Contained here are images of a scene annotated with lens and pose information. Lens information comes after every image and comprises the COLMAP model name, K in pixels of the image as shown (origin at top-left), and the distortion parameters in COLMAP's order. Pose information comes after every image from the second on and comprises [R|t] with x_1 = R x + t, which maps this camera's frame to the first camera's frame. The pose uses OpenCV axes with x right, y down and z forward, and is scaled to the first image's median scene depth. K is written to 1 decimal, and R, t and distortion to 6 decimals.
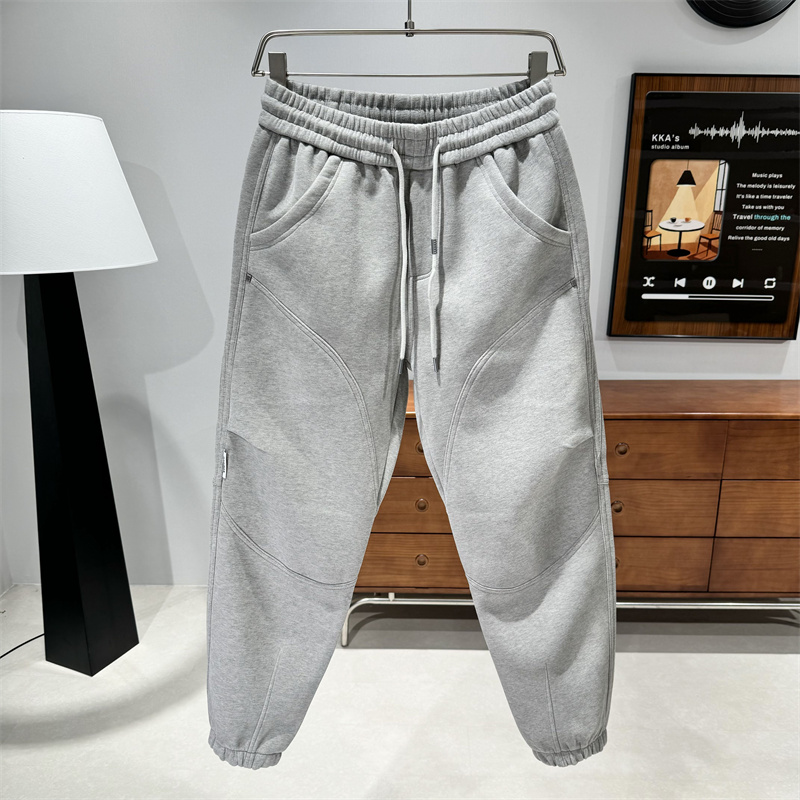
lens RADIAL K [[735.4, 0, 401.1], [0, 735.4, 400.3], [0, 0, 1]] dist [-0.025539, 0.000000]
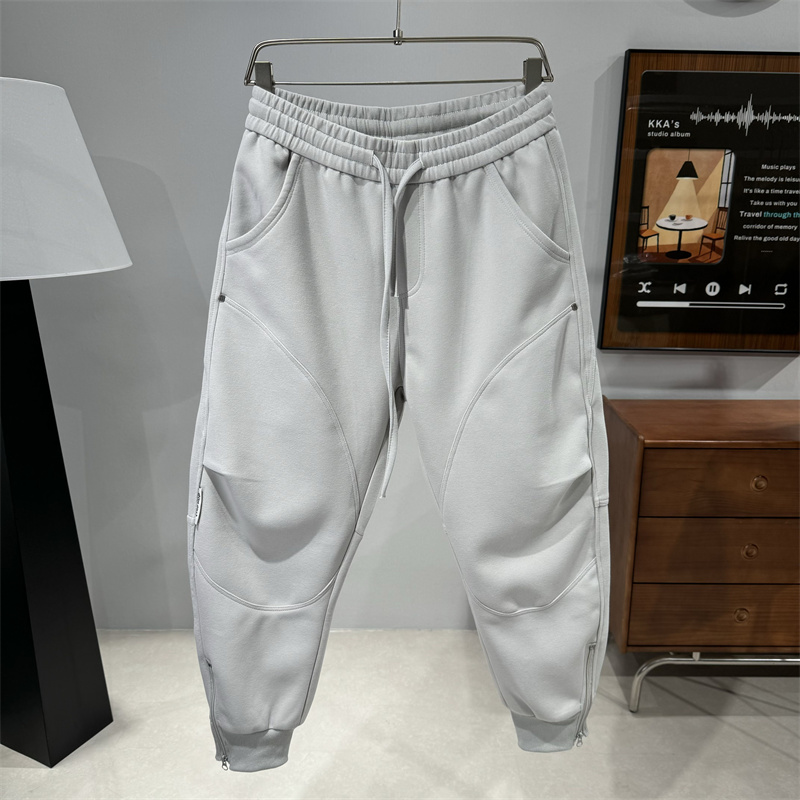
lens RADIAL K [[735.4, 0, 400.8], [0, 735.4, 400.4], [0, 0, 1]] dist [-0.025539, 0.000000]
pose [[0.999869, -0.000675, 0.016188, 0.030994], [0.000808, 0.999966, -0.008207, -0.019492], [-0.016181, 0.008219, 0.999835, 0.127919]]
